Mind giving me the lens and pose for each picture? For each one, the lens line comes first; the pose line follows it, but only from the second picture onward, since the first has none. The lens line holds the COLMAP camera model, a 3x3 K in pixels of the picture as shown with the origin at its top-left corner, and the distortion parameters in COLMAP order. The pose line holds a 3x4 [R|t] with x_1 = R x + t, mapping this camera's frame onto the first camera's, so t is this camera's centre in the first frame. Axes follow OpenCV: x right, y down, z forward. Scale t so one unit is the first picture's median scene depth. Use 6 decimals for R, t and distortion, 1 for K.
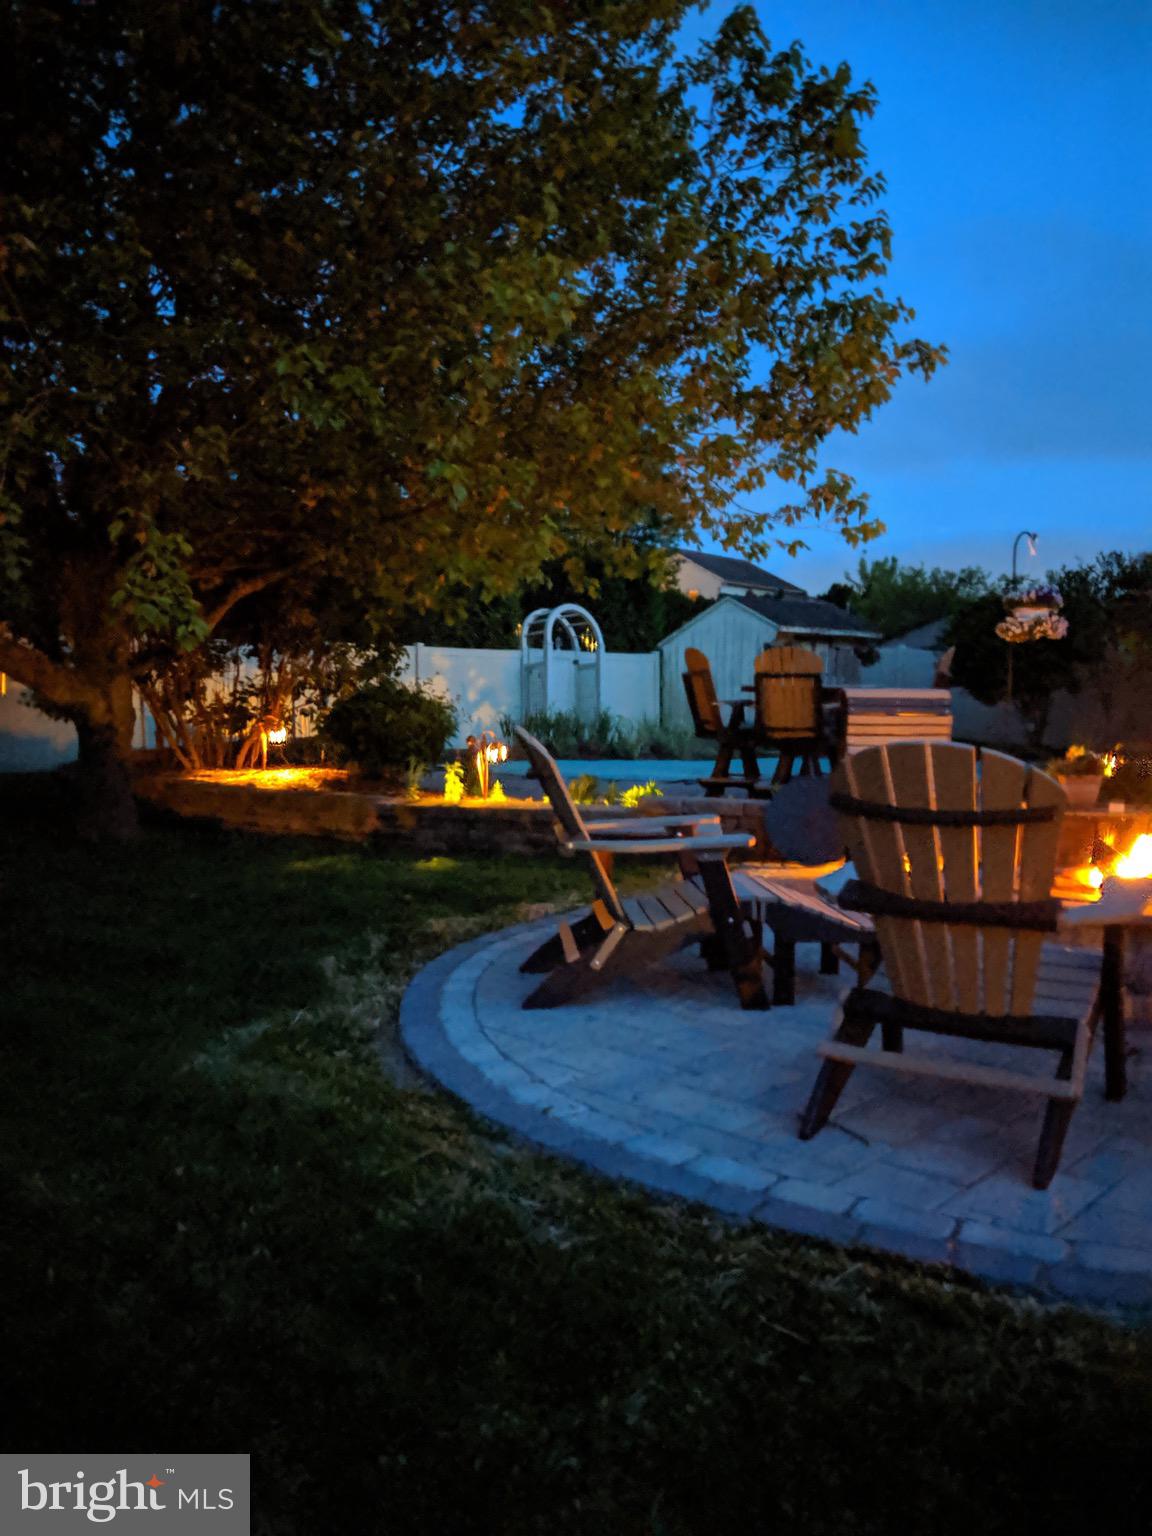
lens RADIAL K [[1255.5, 0, 567.7], [0, 1255.5, 762.5], [0, 0, 1]] dist [0.072481, -0.149582]
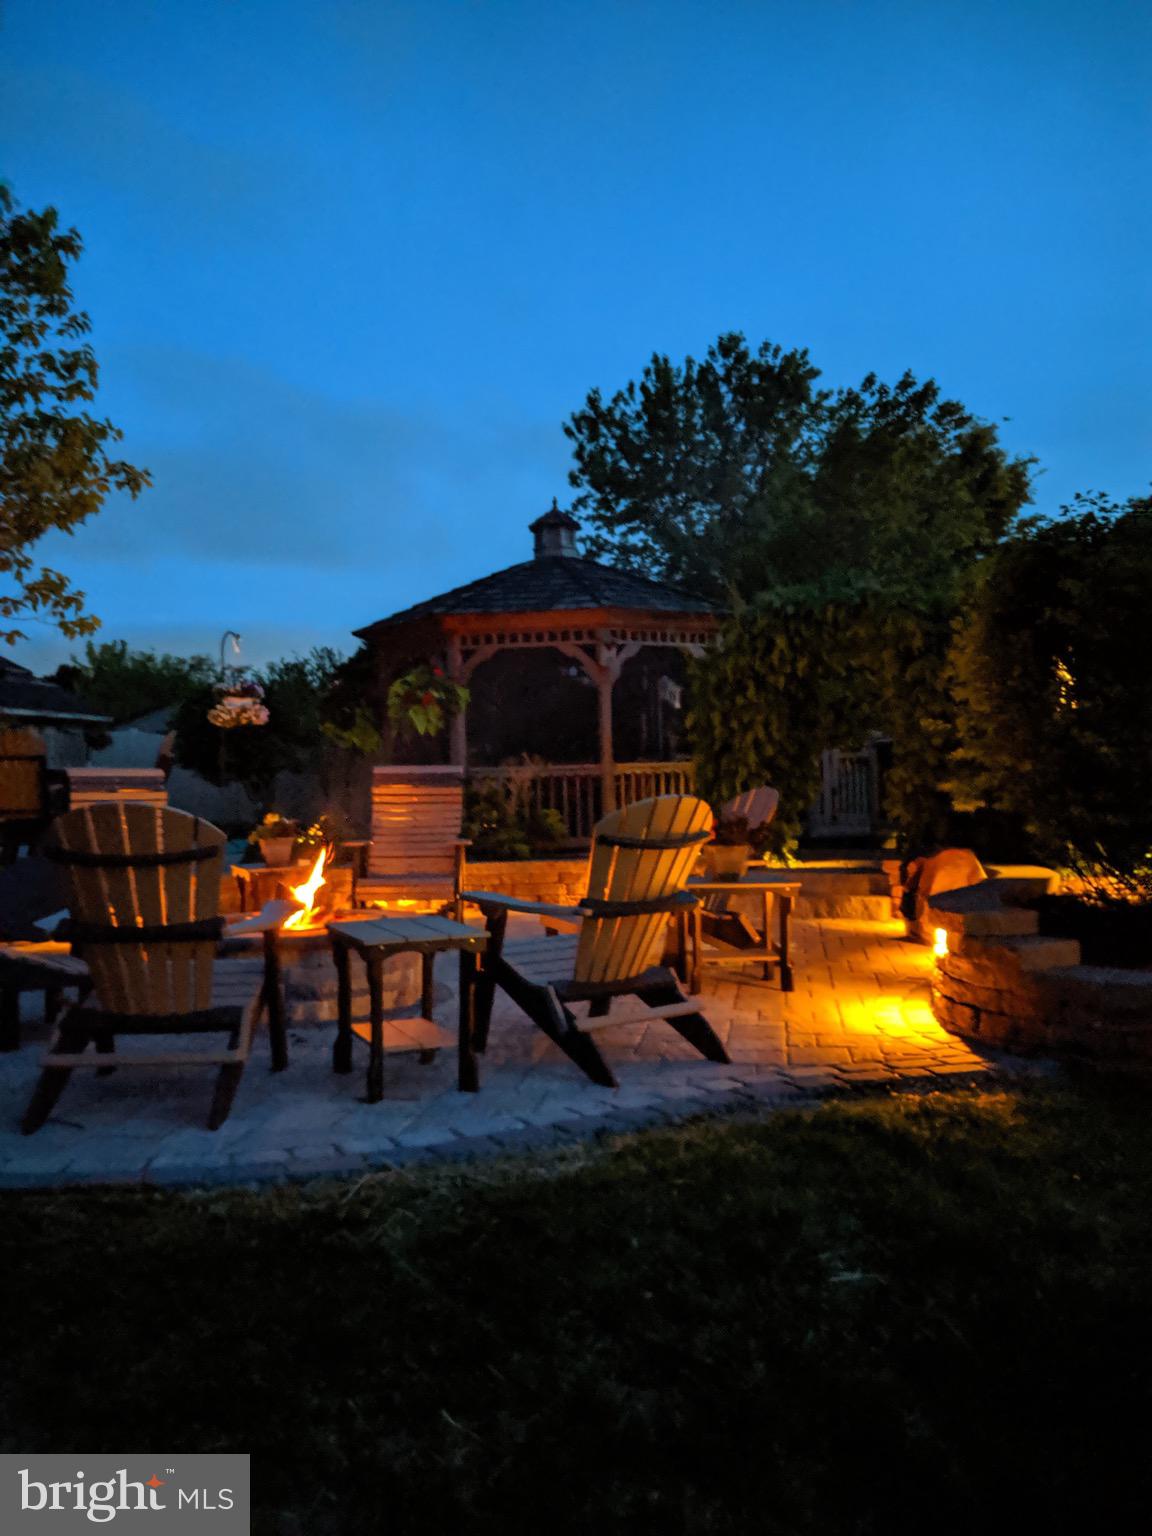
lens RADIAL K [[1255.5, 0, 567.7], [0, 1255.5, 762.5], [0, 0, 1]] dist [0.072481, -0.149582]
pose [[0.833143, -0.008884, 0.552987, -0.021827], [0.045602, 0.997570, -0.052679, 0.013030], [-0.551175, 0.069107, 0.831523, -0.140940]]
